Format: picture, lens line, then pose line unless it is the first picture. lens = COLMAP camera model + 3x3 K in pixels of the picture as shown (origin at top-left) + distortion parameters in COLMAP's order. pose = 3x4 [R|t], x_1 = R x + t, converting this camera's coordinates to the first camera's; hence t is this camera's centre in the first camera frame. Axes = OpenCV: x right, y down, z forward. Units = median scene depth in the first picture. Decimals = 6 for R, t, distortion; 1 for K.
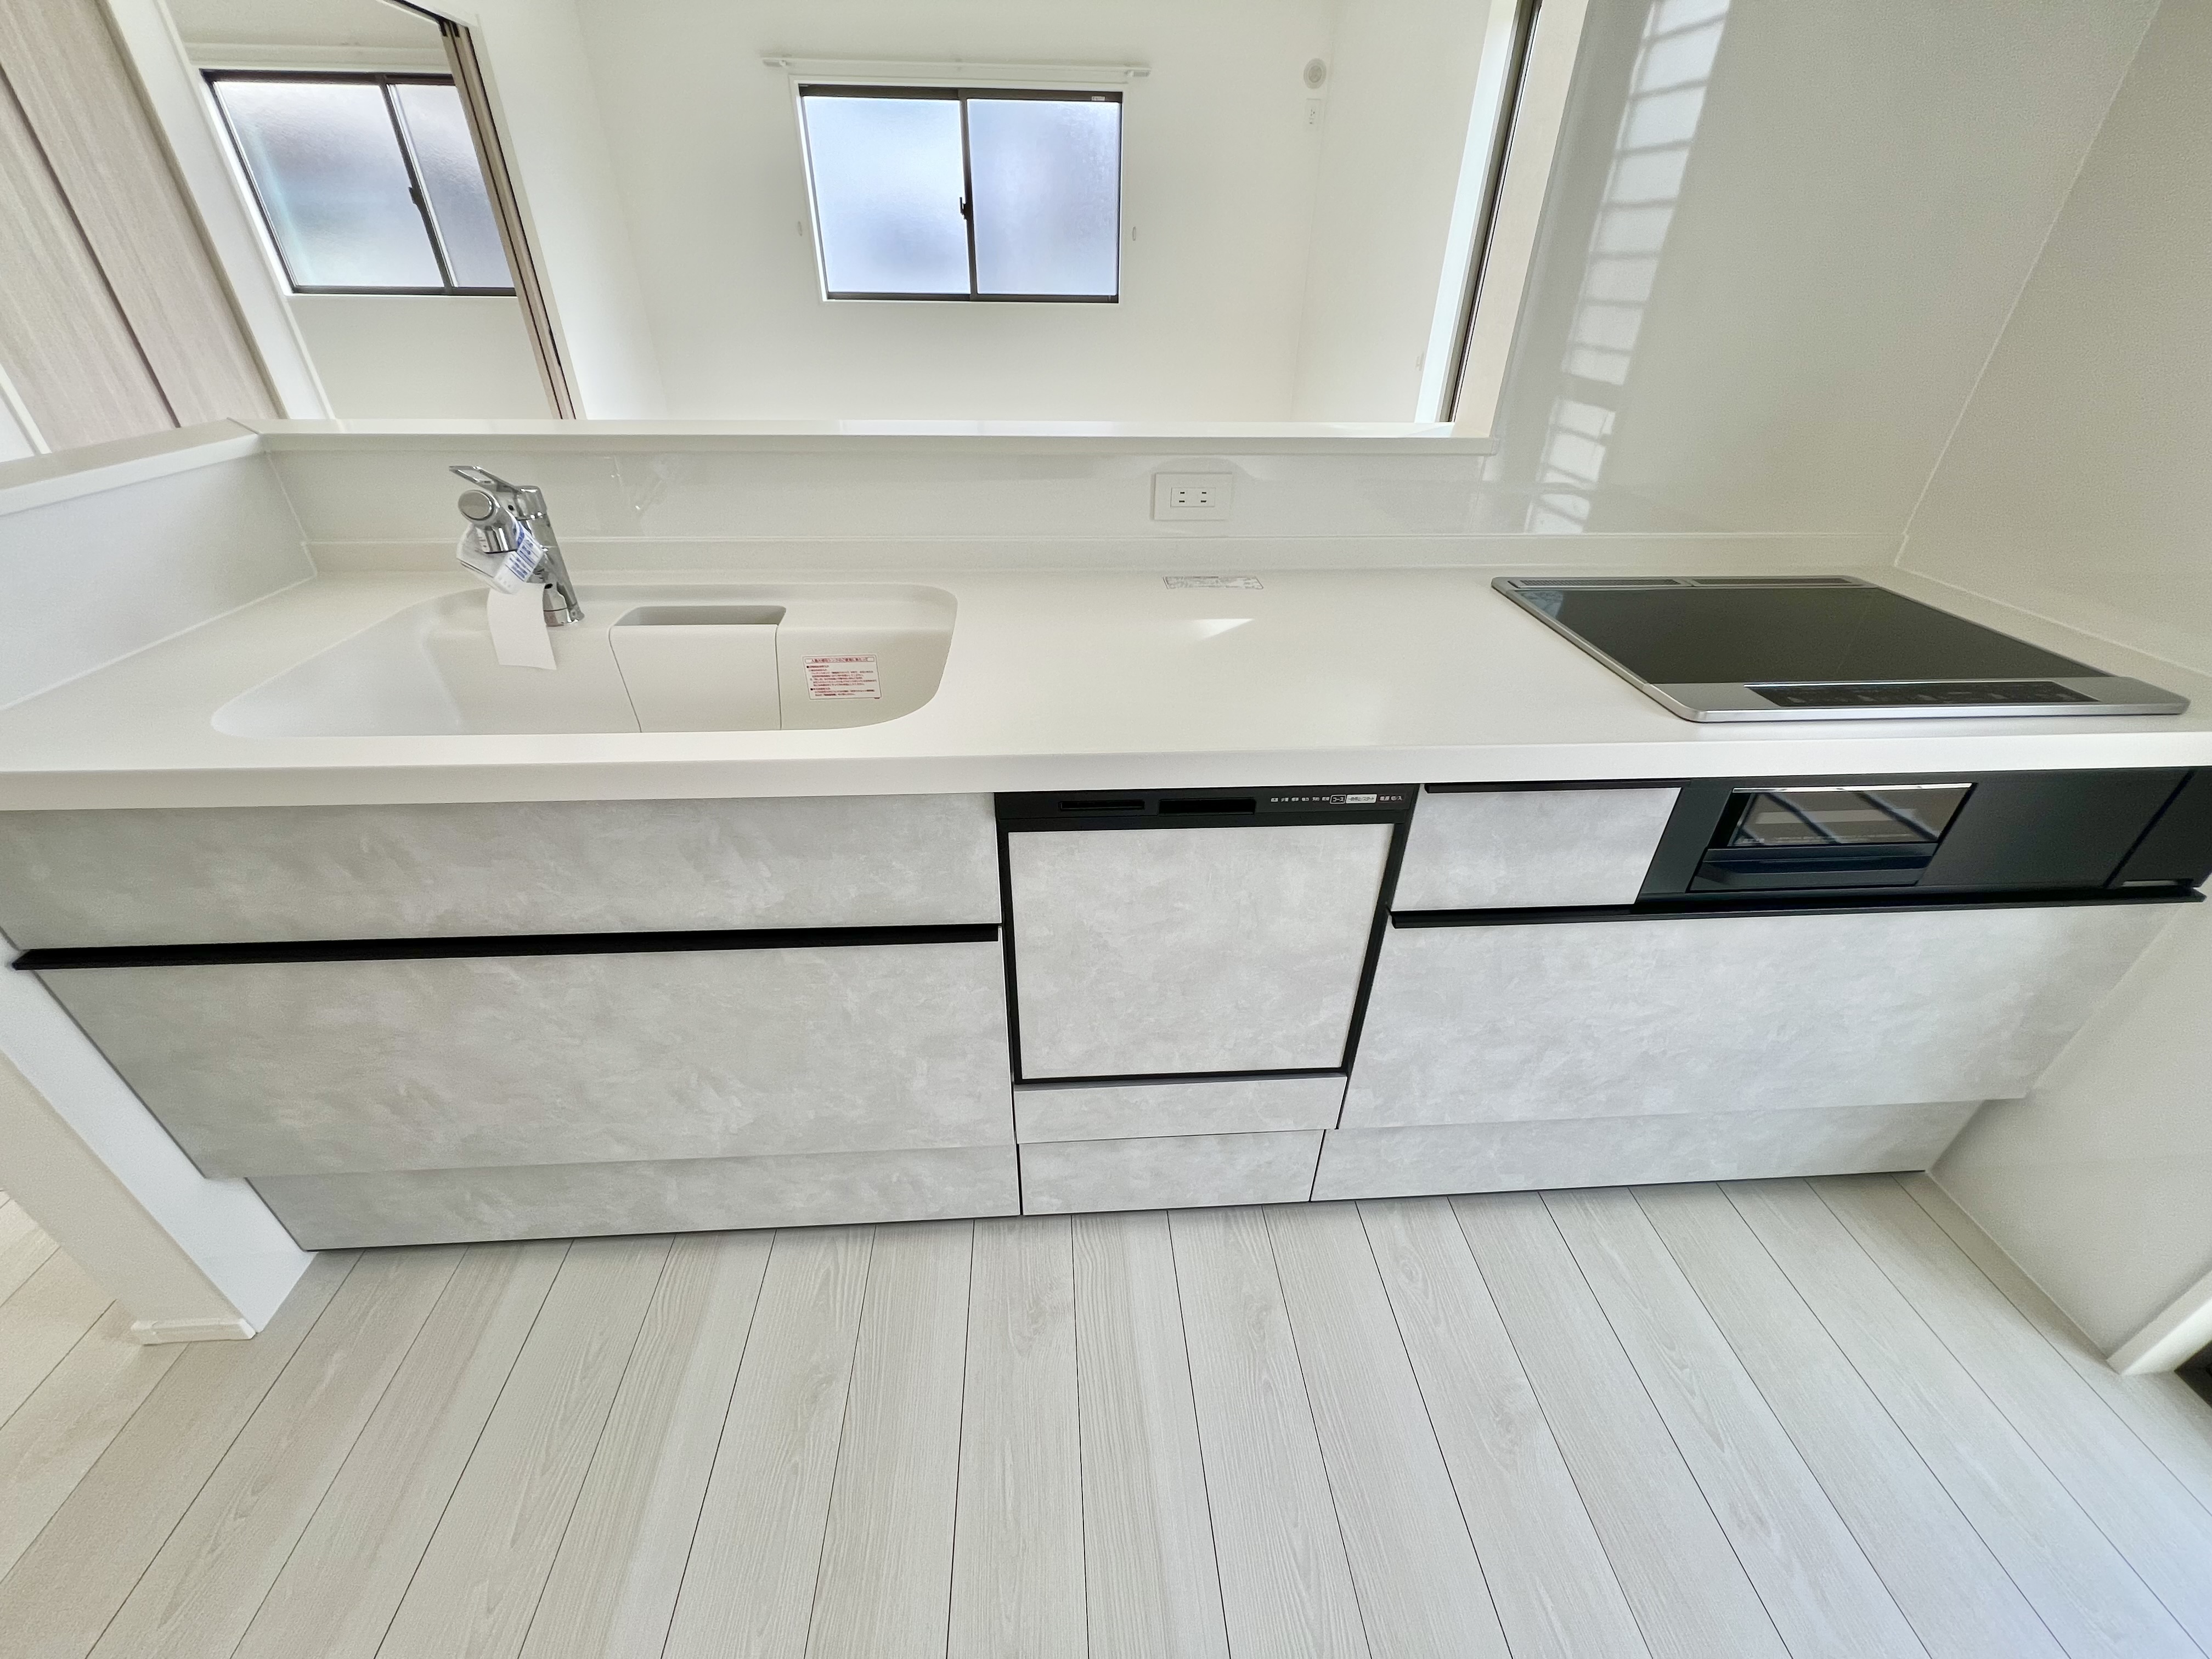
lens RADIAL K [[887.1, 0, 1106.0], [0, 887.1, 829.5], [0, 0, 1]] dist [-0.001106, 0.000156]
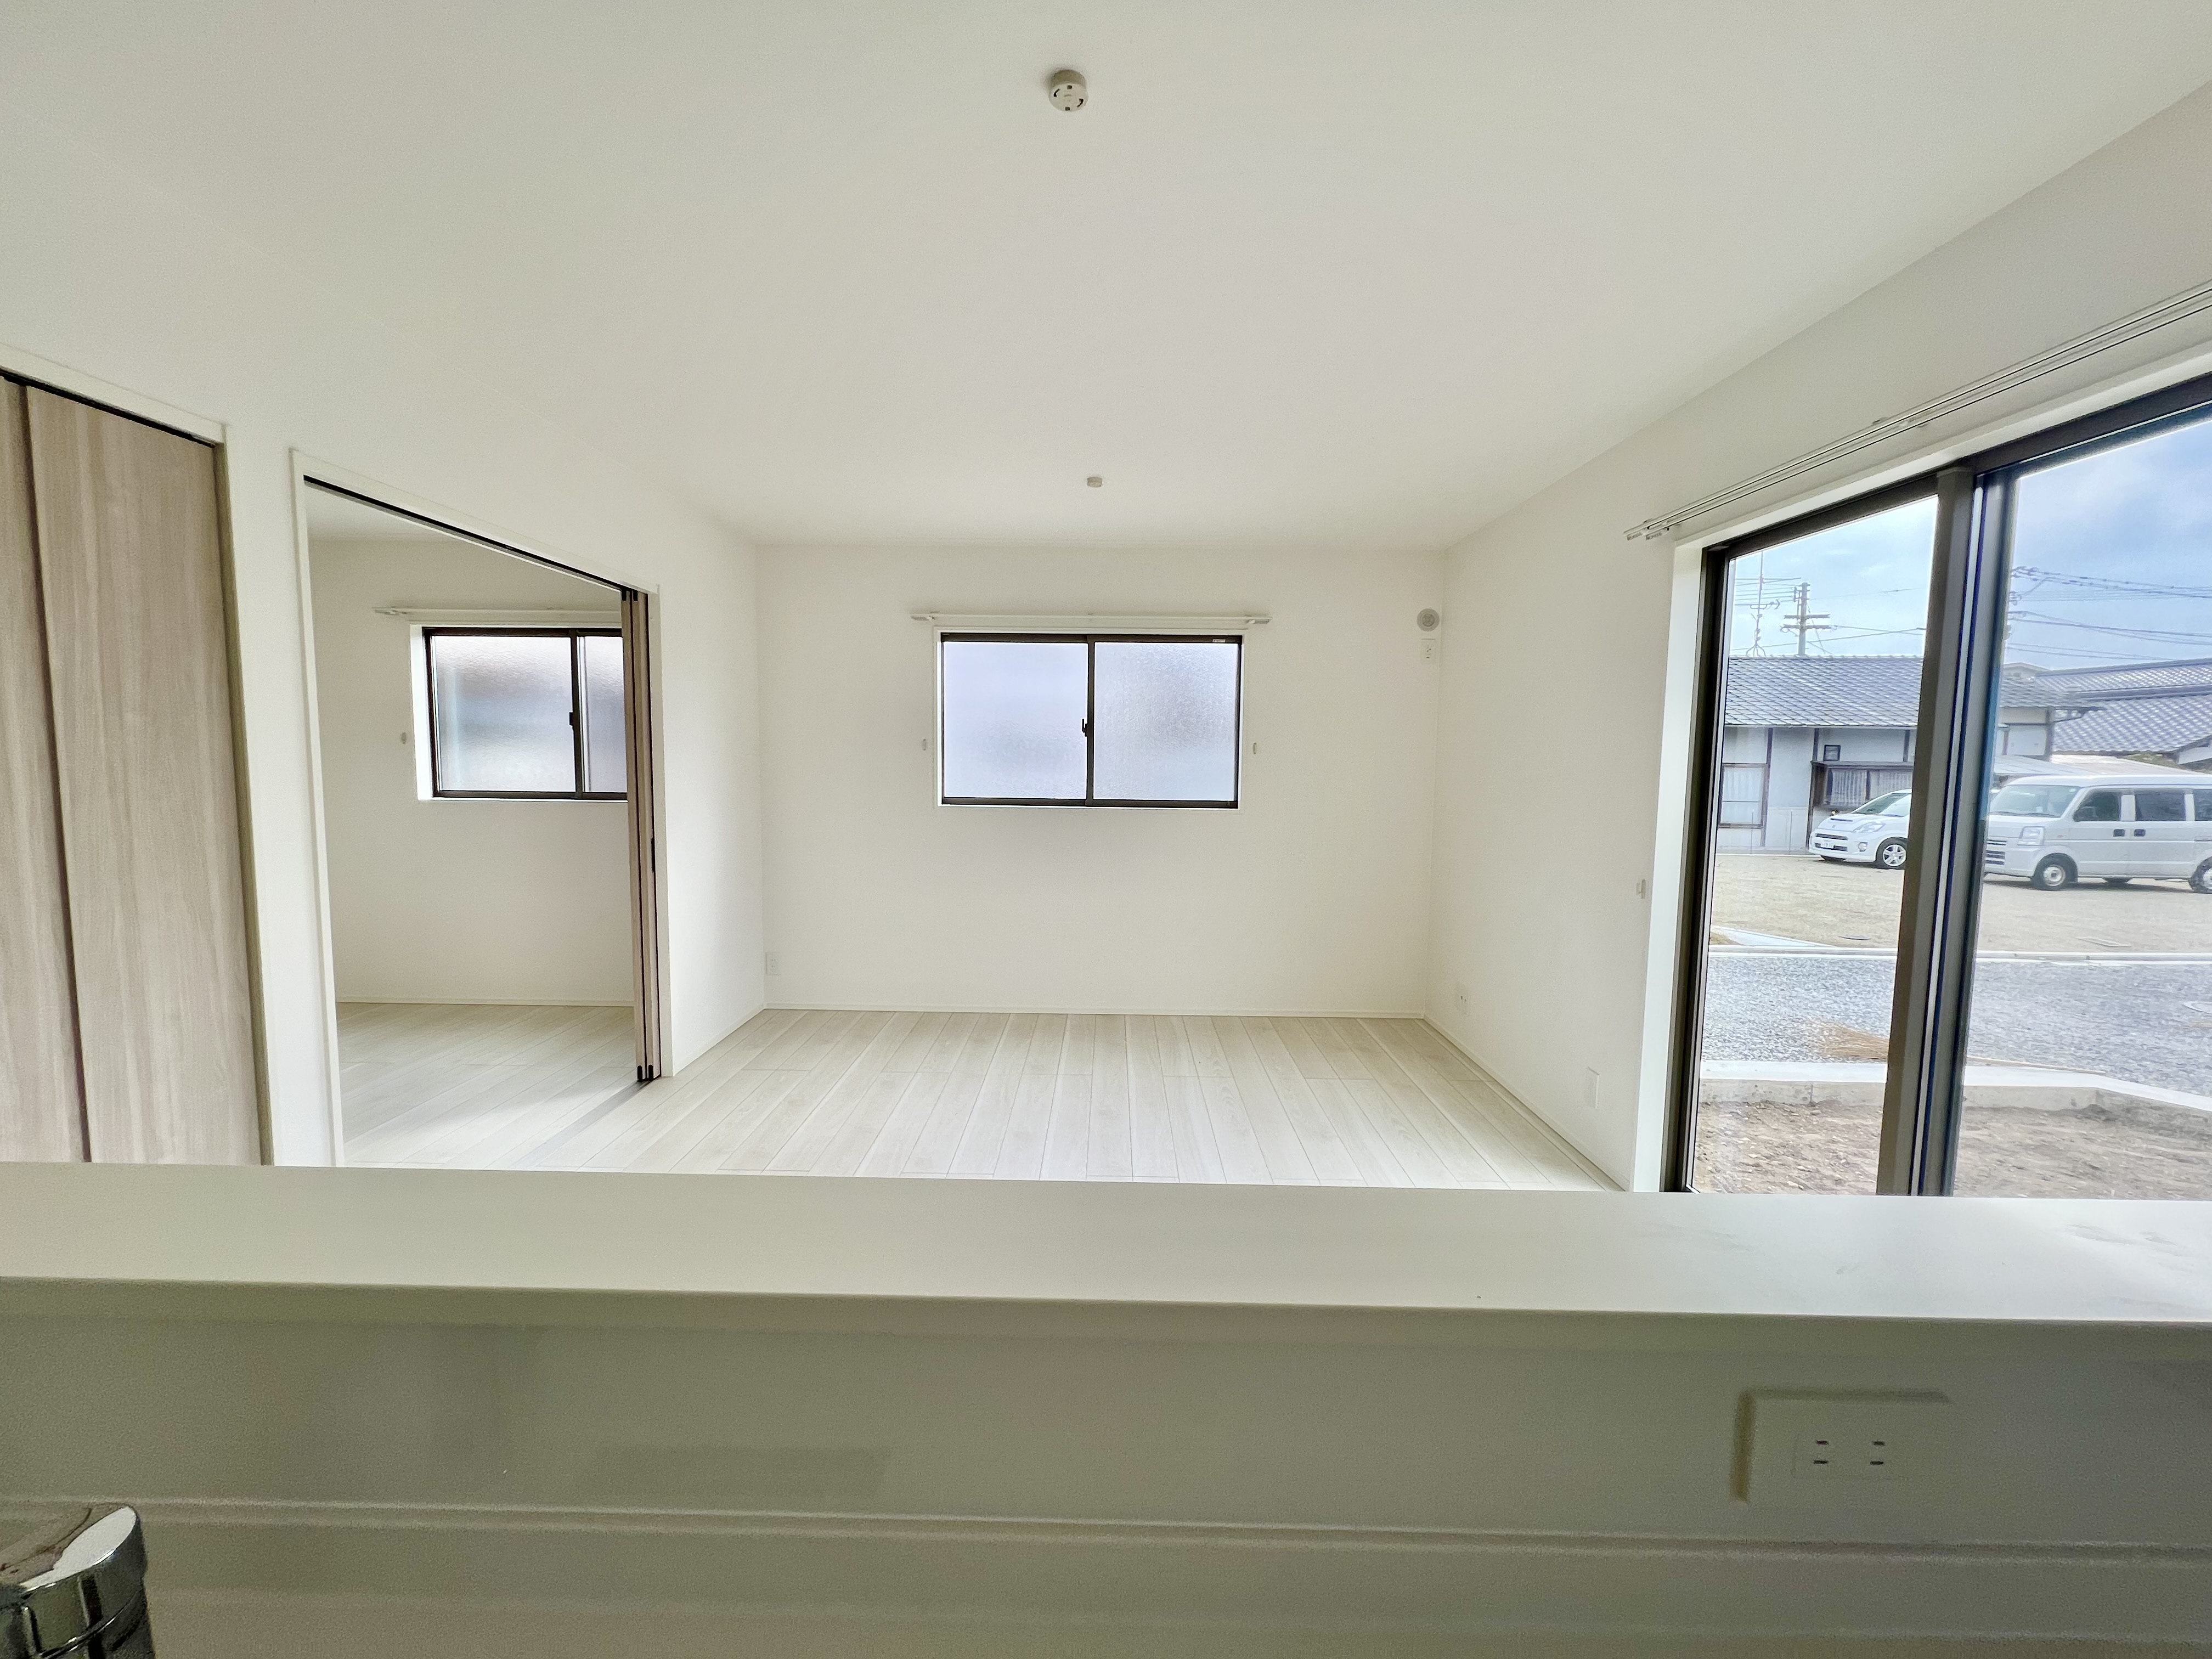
lens RADIAL K [[887.1, 0, 1106.0], [0, 887.1, 829.5], [0, 0, 1]] dist [-0.001106, 0.000156]
pose [[0.997545, 0.005086, -0.069838, -0.068525], [-0.036753, 0.886958, -0.460385, -0.137047], [0.059602, 0.461821, 0.884968, 0.164782]]
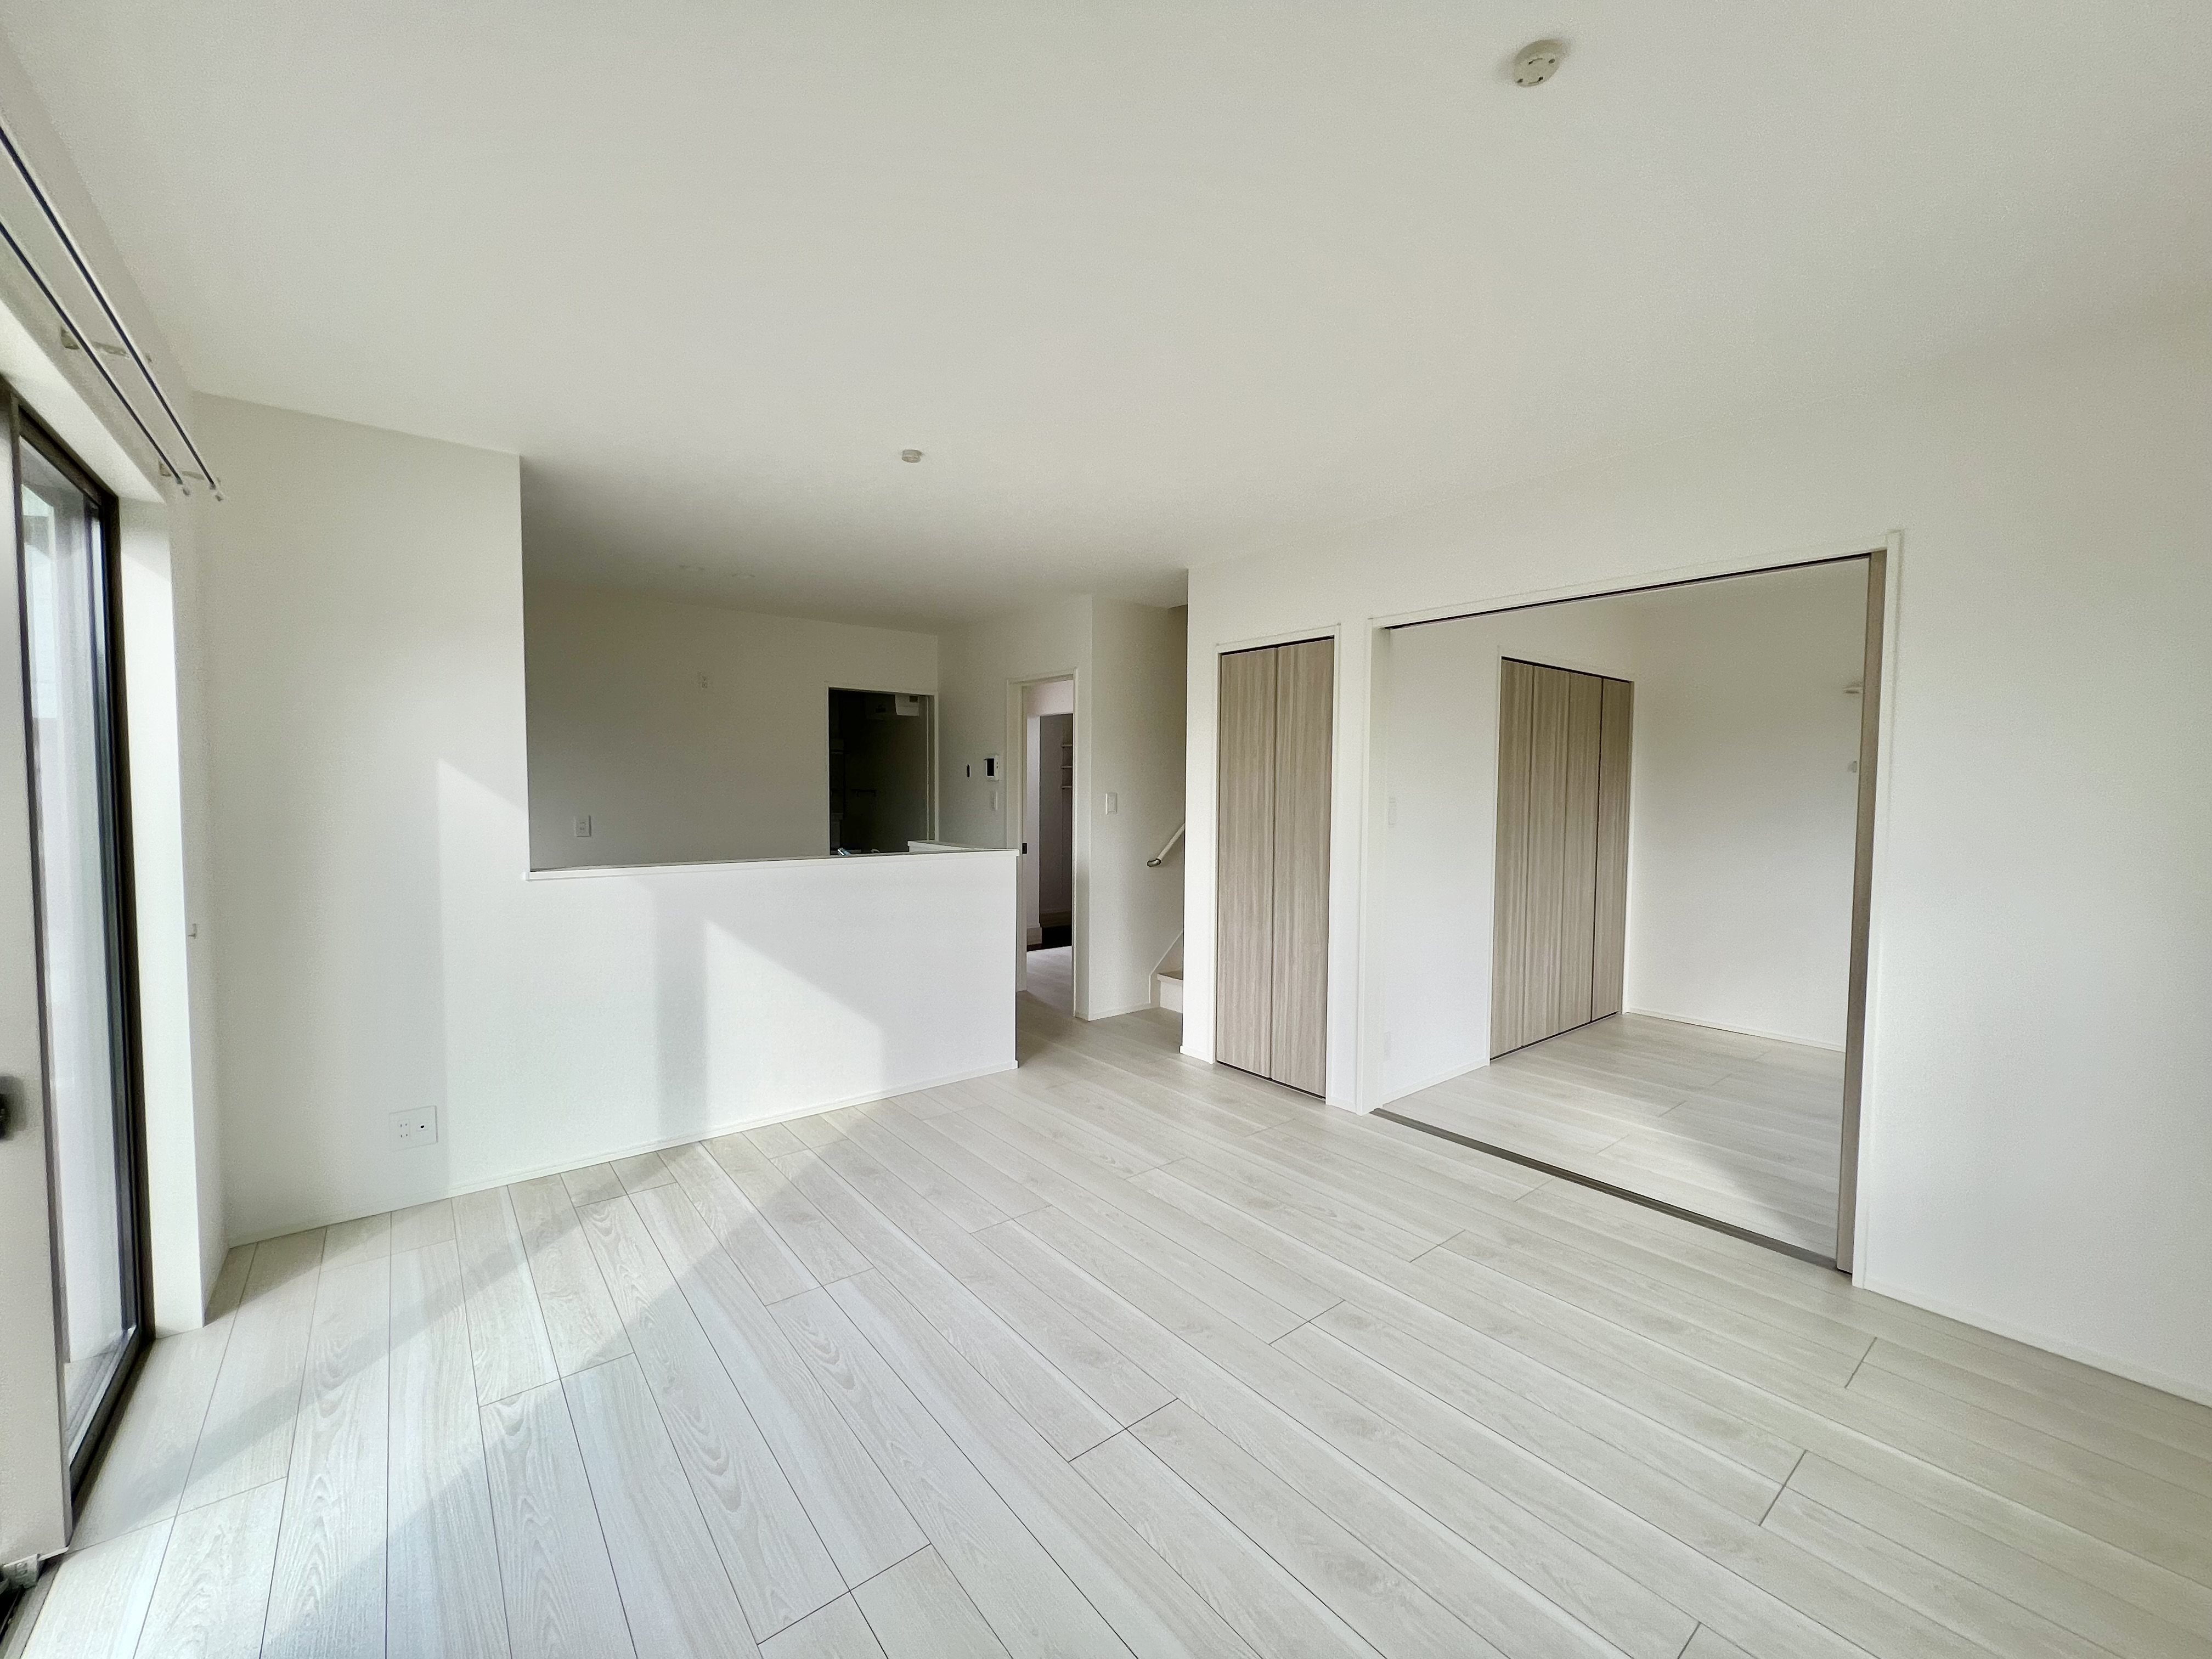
lens RADIAL K [[887.1, 0, 1106.0], [0, 887.1, 829.5], [0, 0, 1]] dist [-0.001106, 0.000156]
pose [[-0.818086, 0.008523, -0.575032, 0.159971], [-0.322335, 0.821276, 0.470751, -0.657260], [0.476272, 0.570468, -0.669127, 1.005839]]
